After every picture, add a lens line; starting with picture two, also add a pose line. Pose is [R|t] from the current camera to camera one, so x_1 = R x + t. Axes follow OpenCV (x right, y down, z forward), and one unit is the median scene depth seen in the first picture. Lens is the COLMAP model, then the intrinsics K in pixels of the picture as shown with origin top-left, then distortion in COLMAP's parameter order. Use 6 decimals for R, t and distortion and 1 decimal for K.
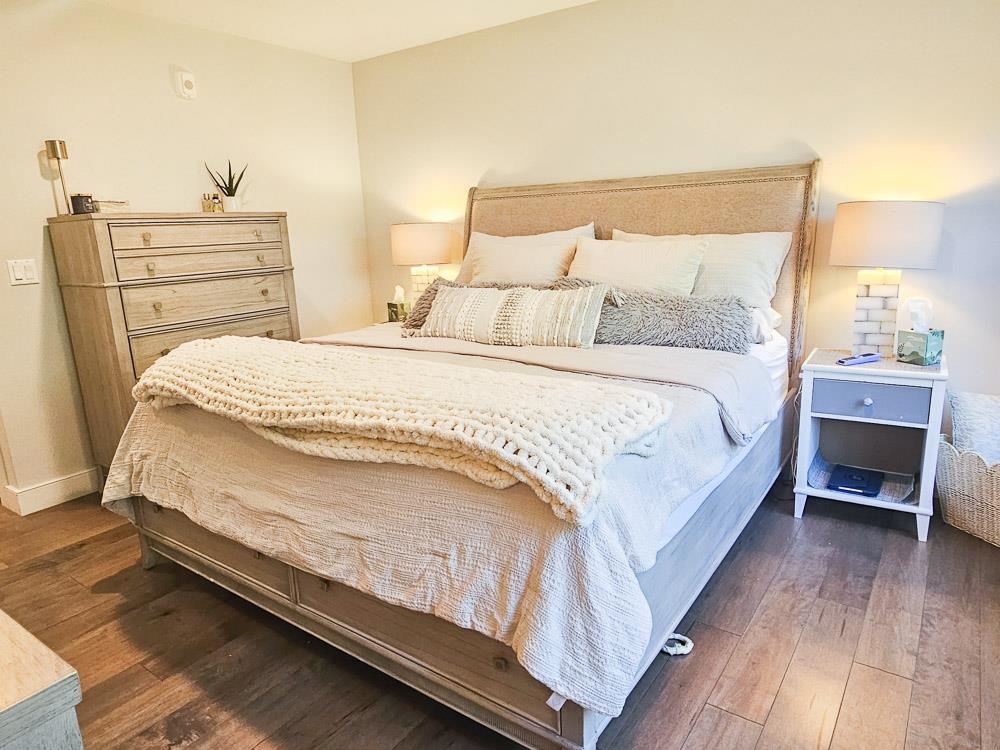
lens RADIAL K [[613.9, 0, 500.0], [0, 613.9, 375.0], [0, 0, 1]] dist [0.001108, -0.002784]
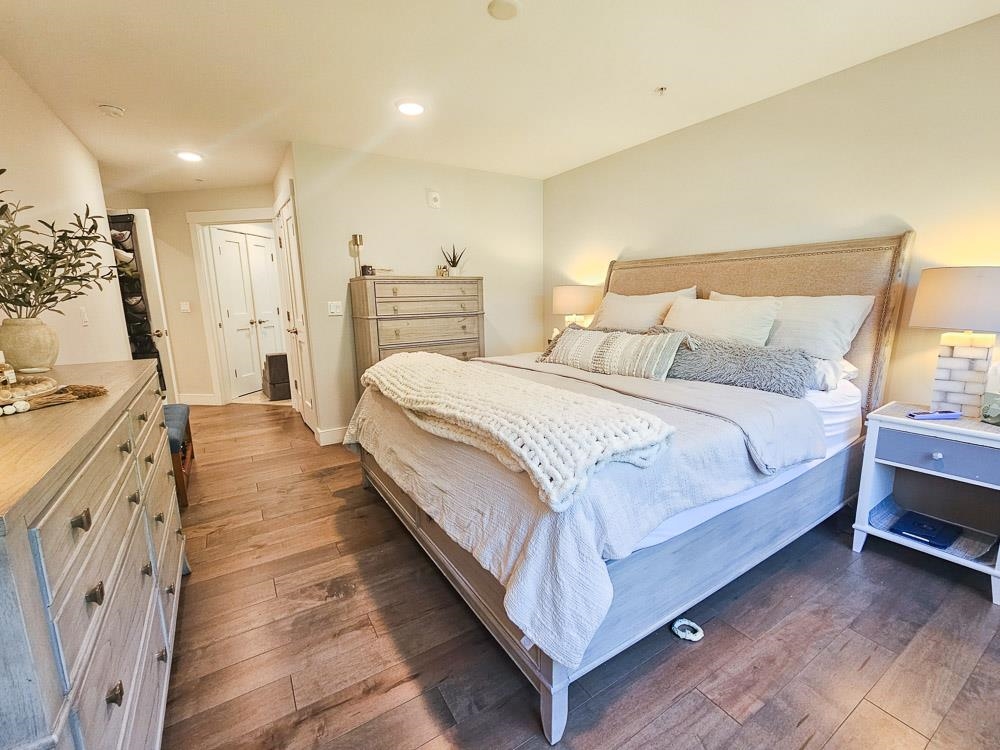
lens RADIAL K [[419.3, 0, 499.4], [0, 419.3, 375.0], [0, 0, 1]] dist [-0.000819, 0.000114]
pose [[0.930048, 0.089697, -0.356322, 0.147941], [-0.103472, 0.994436, -0.019745, -0.002756], [0.352568, 0.055234, 0.934155, 0.060290]]
